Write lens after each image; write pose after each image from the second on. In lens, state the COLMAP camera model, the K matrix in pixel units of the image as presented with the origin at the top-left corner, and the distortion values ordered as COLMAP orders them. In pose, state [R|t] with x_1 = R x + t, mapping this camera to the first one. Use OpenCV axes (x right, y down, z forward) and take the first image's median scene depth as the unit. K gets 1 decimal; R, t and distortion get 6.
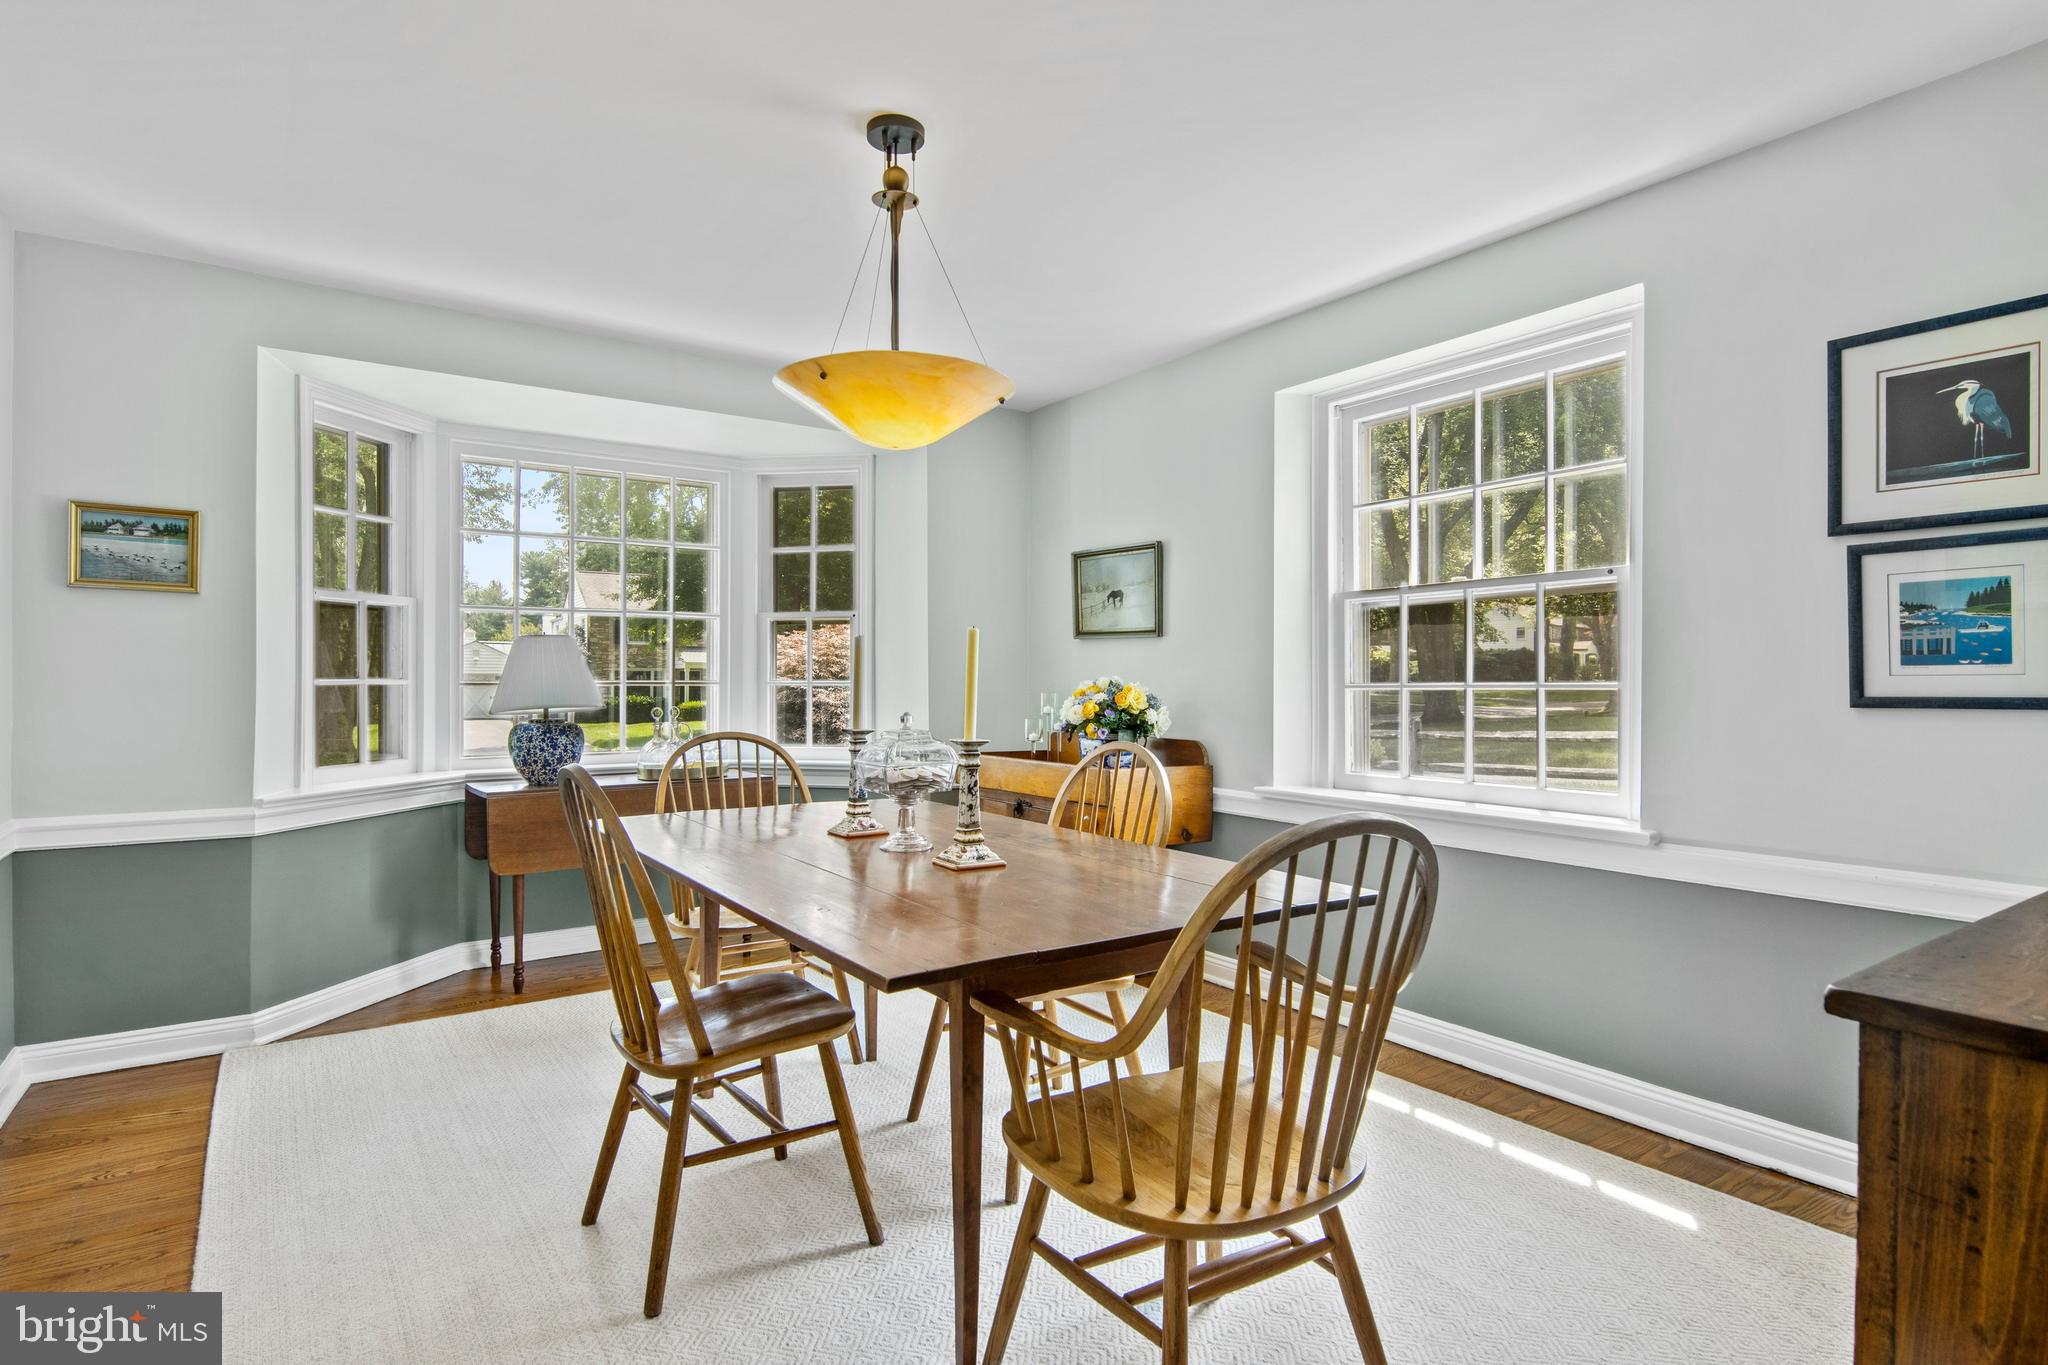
lens RADIAL K [[1063.5, 0, 1017.5], [0, 1063.5, 676.3], [0, 0, 1]] dist [0.005713, -0.002063]
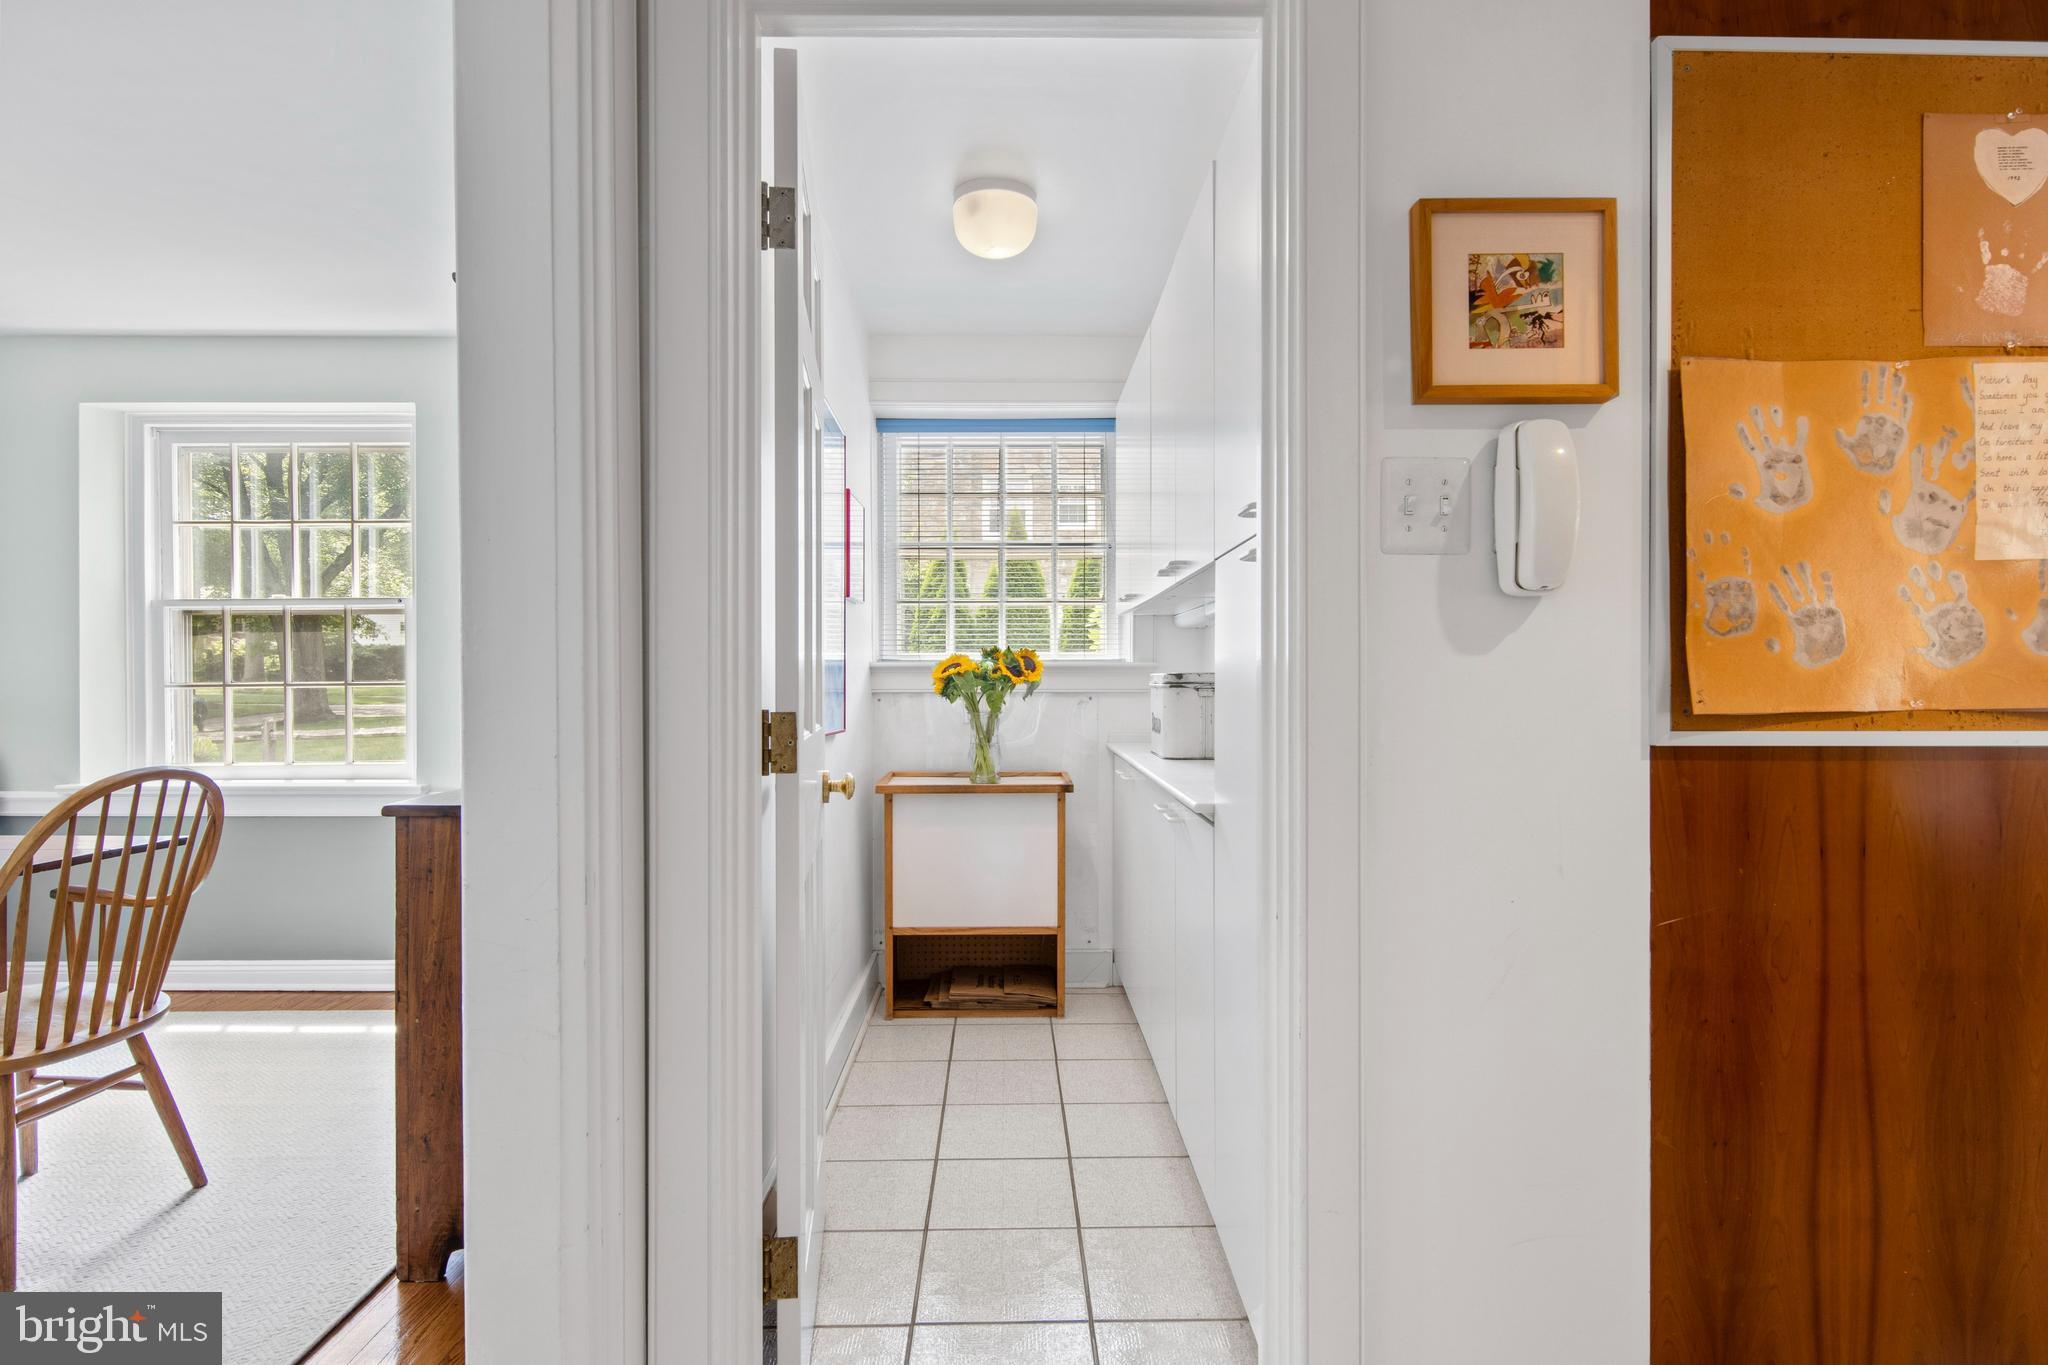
lens RADIAL K [[1063.5, 0, 1022.1], [0, 1063.5, 678.9], [0, 0, 1]] dist [0.005713, -0.002063]
pose [[0.568534, -0.006409, 0.822635, -0.187690], [0.001740, 0.999977, 0.006588, -0.007796], [-0.822658, -0.002314, 0.568531, -0.704405]]
